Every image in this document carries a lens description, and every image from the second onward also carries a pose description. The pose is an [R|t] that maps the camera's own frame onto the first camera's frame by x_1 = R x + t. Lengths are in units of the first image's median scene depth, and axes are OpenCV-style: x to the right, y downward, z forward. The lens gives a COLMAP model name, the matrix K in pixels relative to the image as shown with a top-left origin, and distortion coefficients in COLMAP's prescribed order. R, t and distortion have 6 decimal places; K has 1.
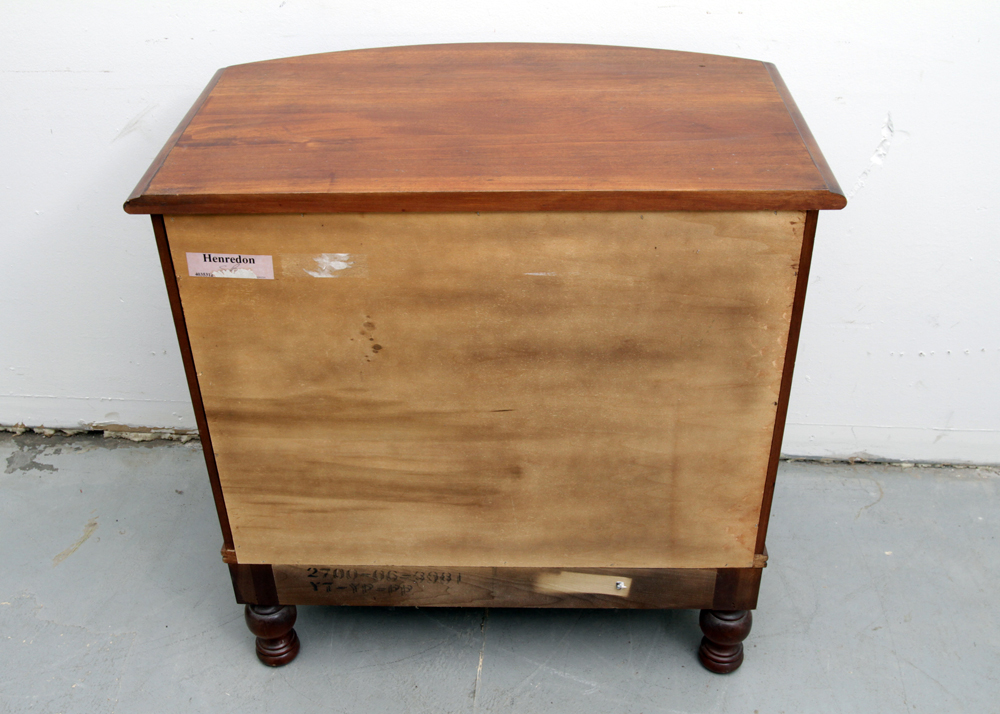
lens RADIAL K [[1111.2, 0, 493.1], [0, 1111.2, 348.4], [0, 0, 1]] dist [-0.076719, 0.000000]
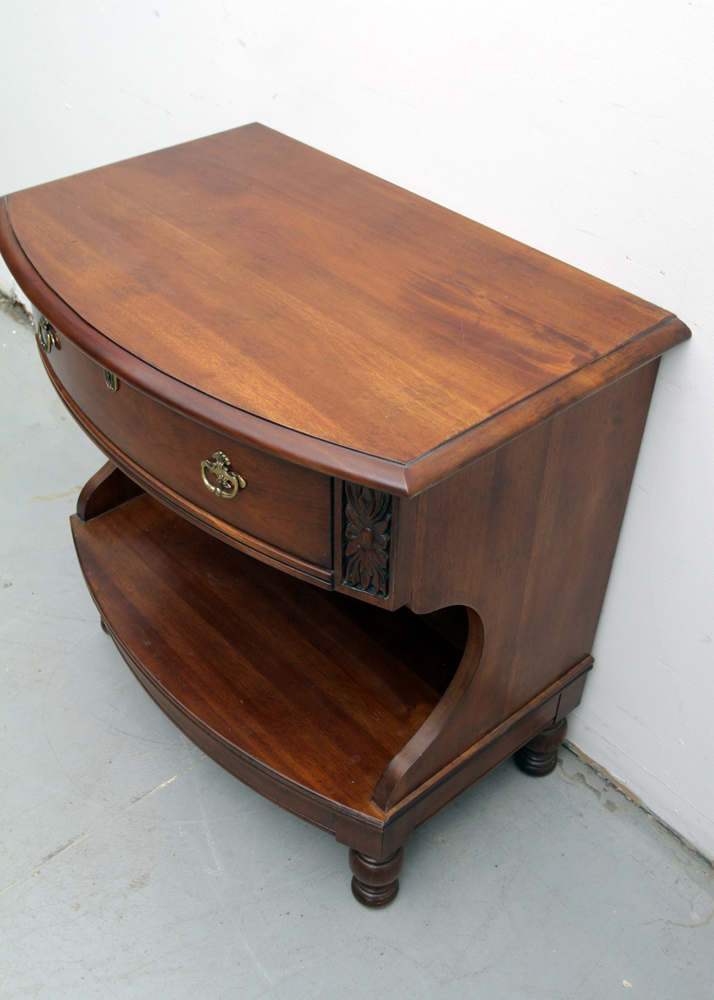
lens RADIAL K [[1061.5, 0, 349.3], [0, 1061.5, 503.1], [0, 0, 1]] dist [-0.075965, 0.000000]
pose [[0.718869, 0.468937, -0.513152, 0.405565], [-0.404003, 0.882562, 0.240553, -0.201288], [0.565693, 0.034389, 0.823899, 0.240551]]
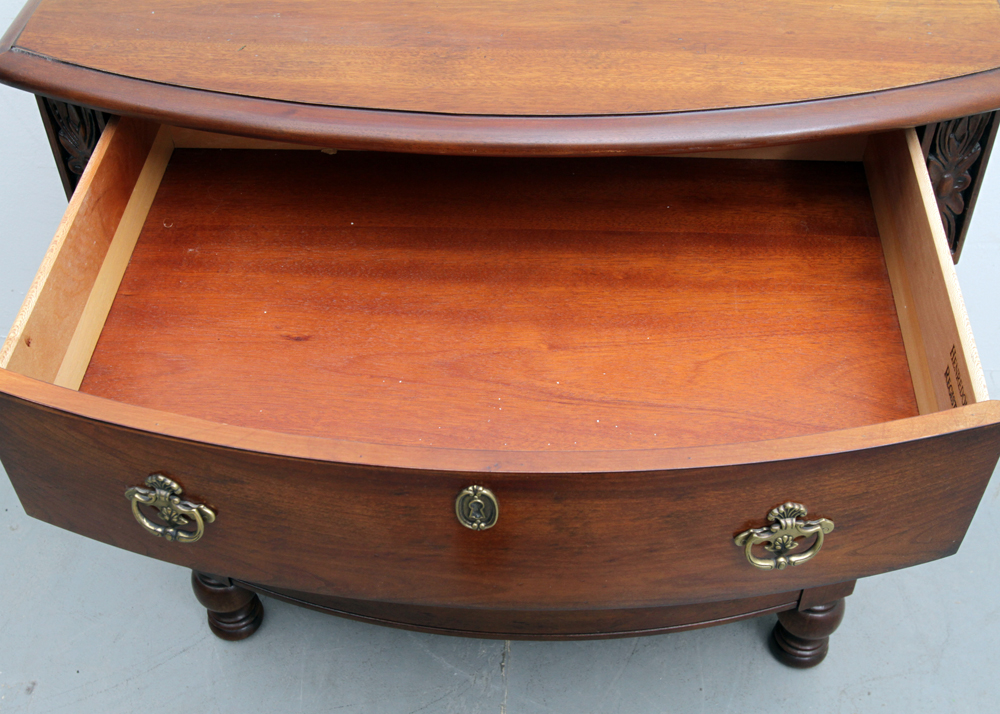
lens RADIAL K [[1244.1, 0, 492.9], [0, 1244.1, 356.9], [0, 0, 1]] dist [-0.041356, 0.000000]
pose [[0.999841, -0.010811, 0.014147, -0.022675], [0.008109, 0.983853, 0.178795, -0.090497], [-0.015852, -0.178652, 0.983785, 0.185101]]
